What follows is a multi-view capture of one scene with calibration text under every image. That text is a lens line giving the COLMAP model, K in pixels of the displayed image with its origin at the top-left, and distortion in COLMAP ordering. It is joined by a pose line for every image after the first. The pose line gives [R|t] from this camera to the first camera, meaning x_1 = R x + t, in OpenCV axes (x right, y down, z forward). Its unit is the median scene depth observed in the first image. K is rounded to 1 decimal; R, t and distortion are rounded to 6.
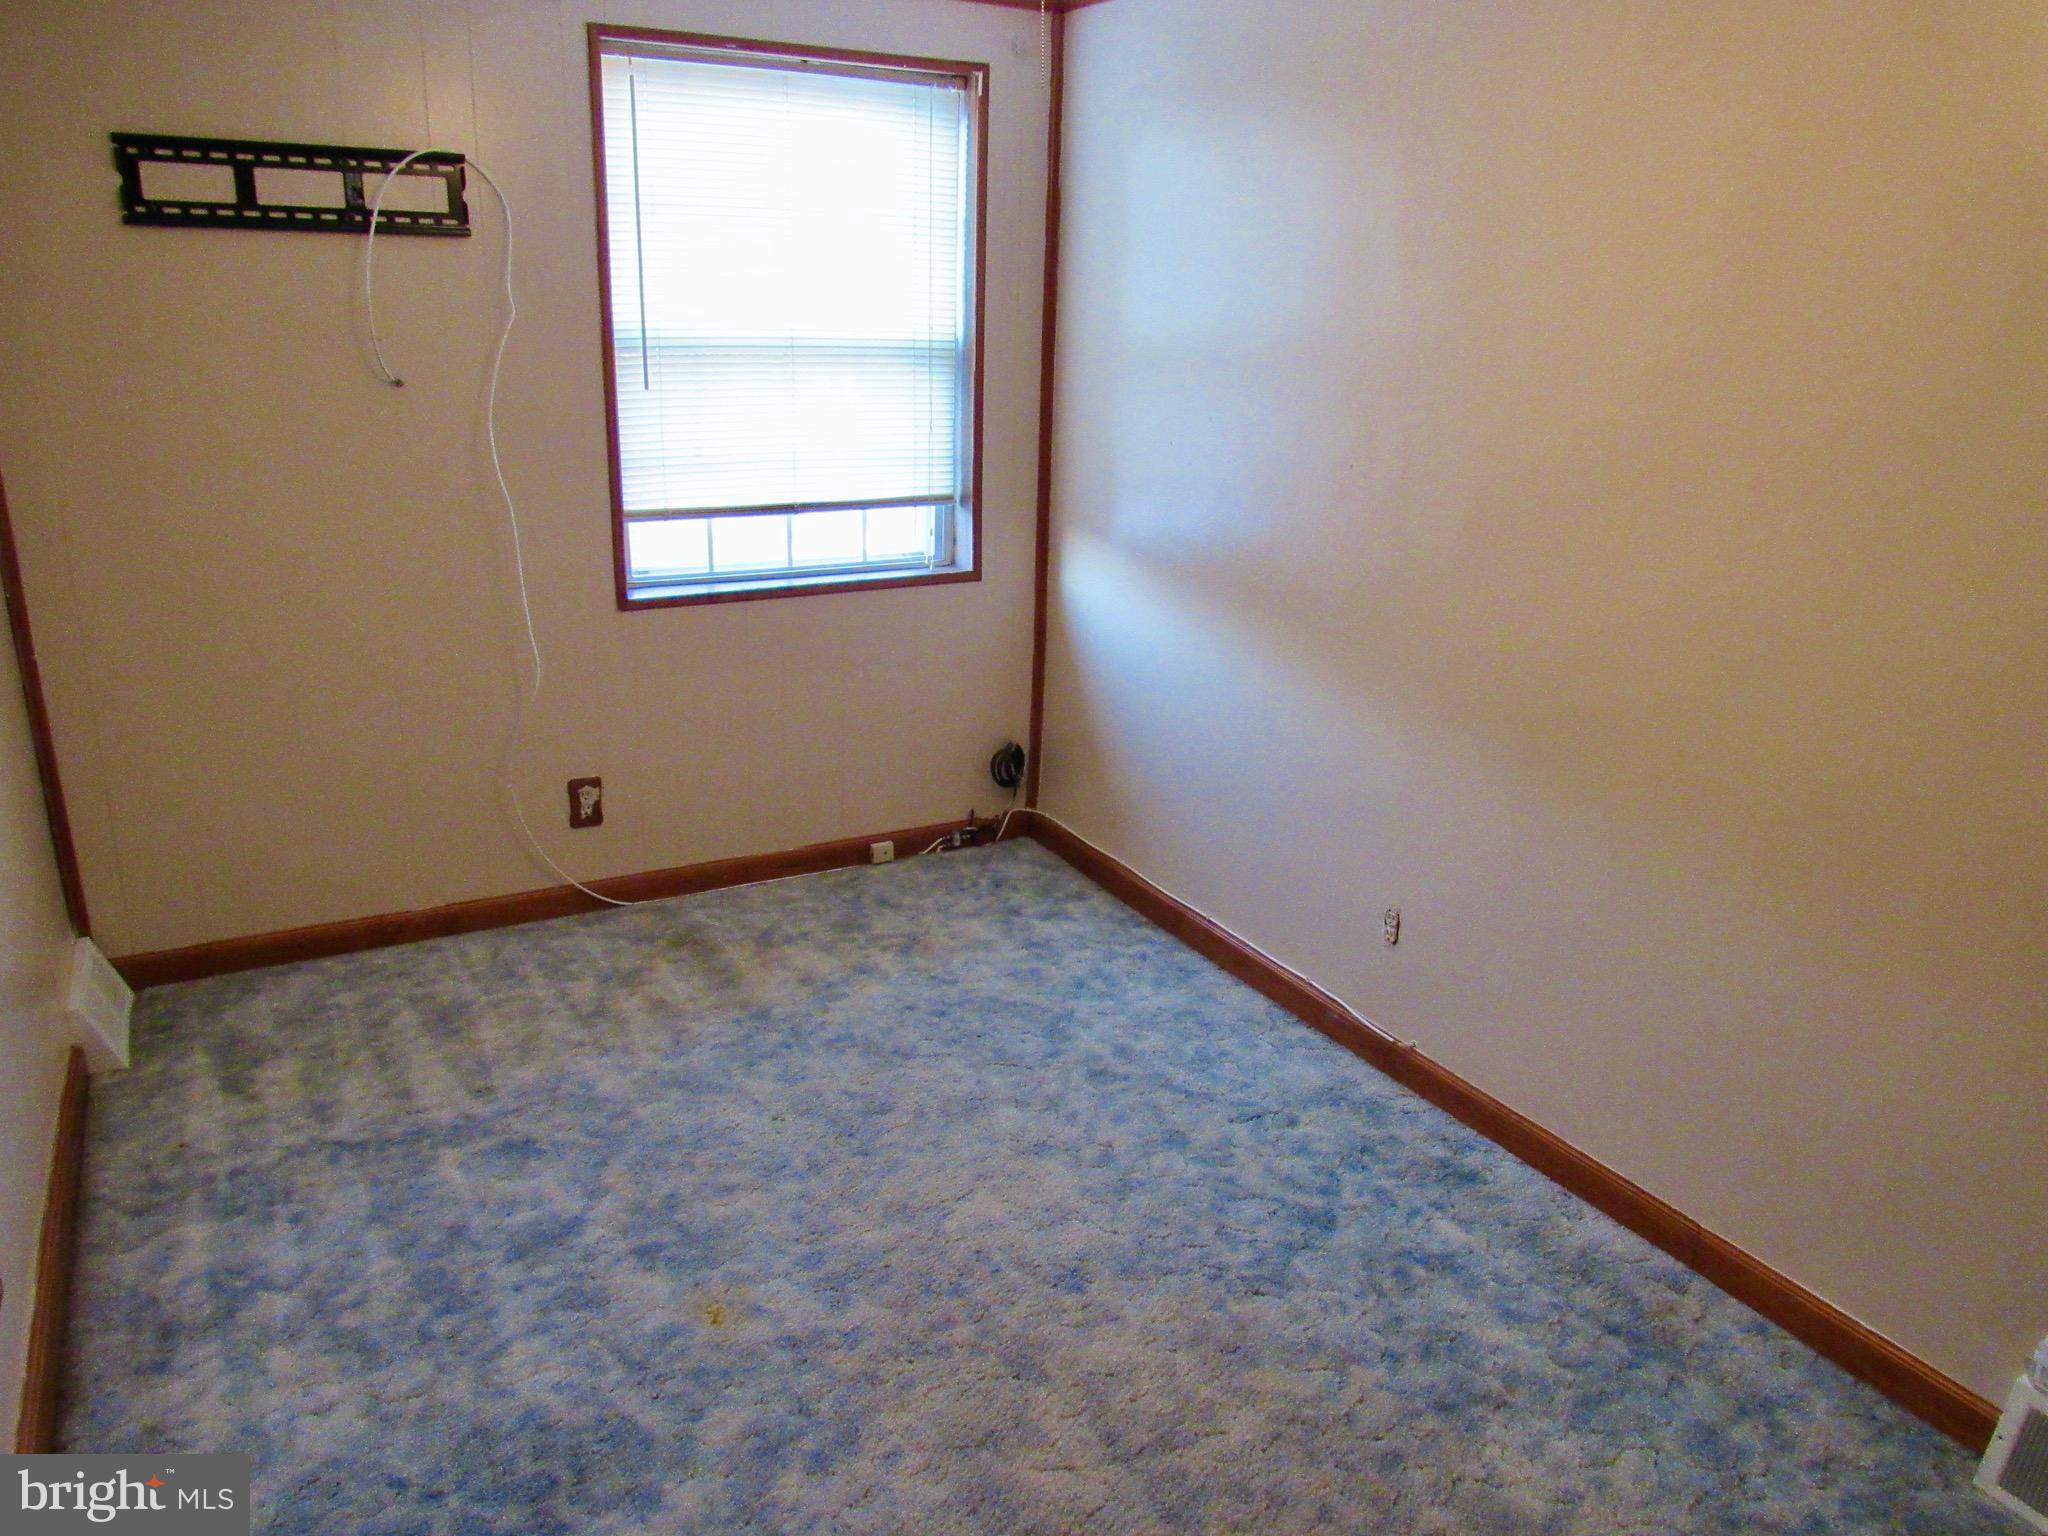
lens RADIAL K [[1458.1, 0, 1032.6], [0, 1458.1, 770.7], [0, 0, 1]] dist [-0.037871, 0.009940]
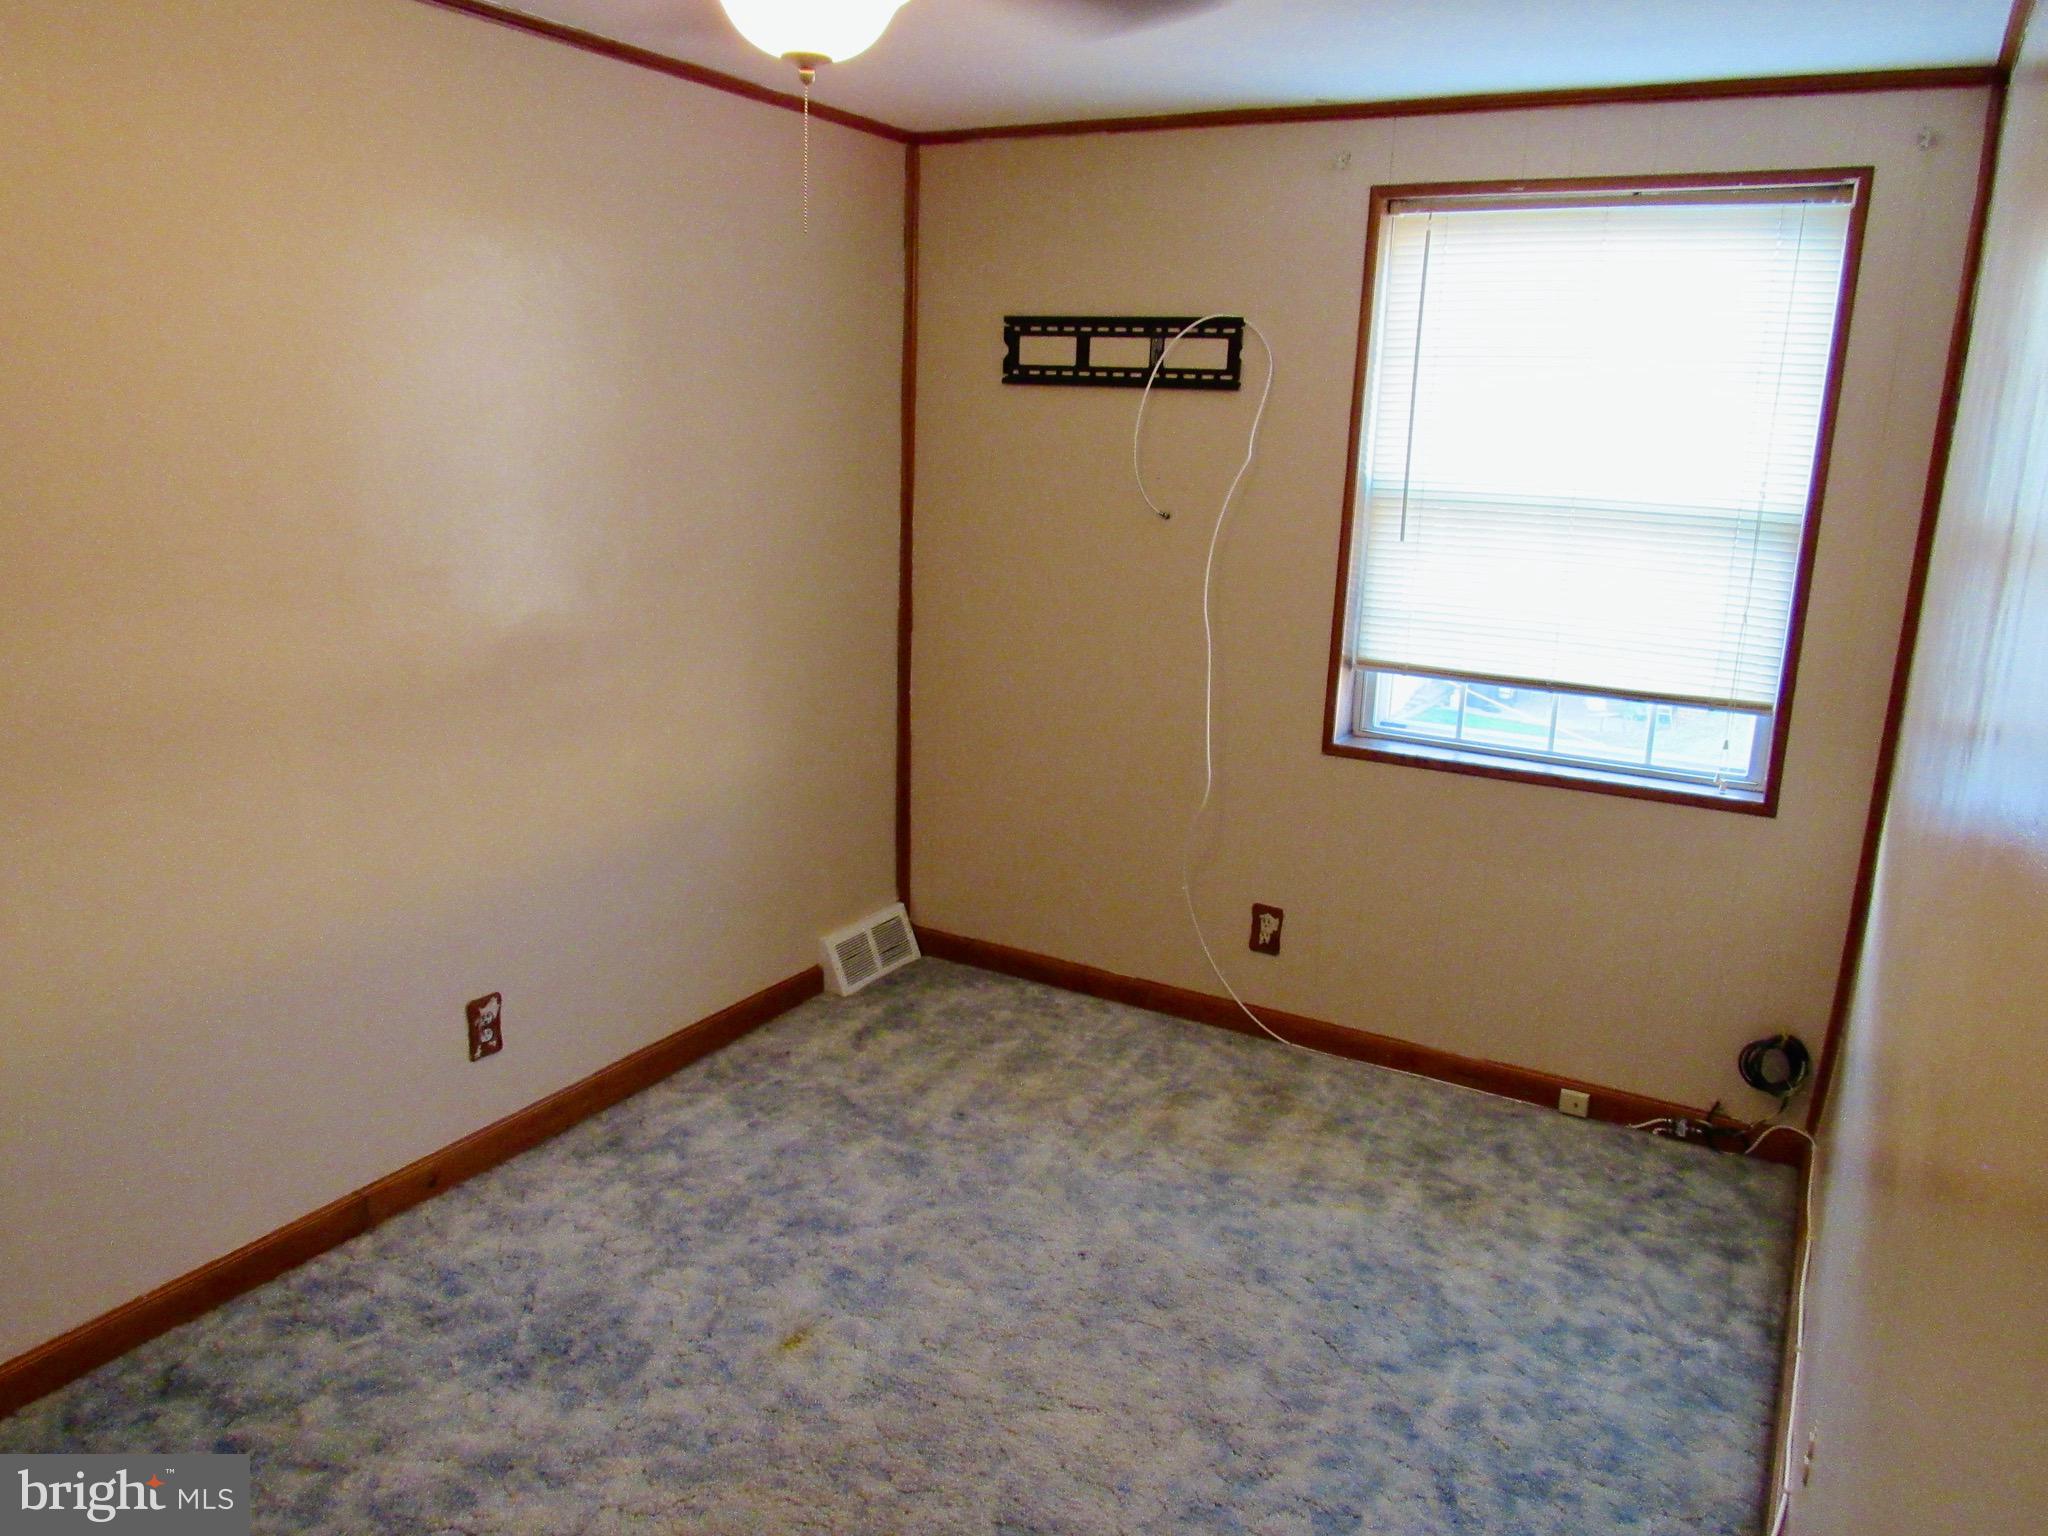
lens RADIAL K [[1458.1, 0, 1032.6], [0, 1458.1, 770.7], [0, 0, 1]] dist [-0.037871, 0.009940]
pose [[0.514015, 0.196536, -0.834963, 0.515584], [-0.283918, 0.957513, 0.050598, -0.105561], [0.809432, 0.211053, 0.547975, 0.332006]]
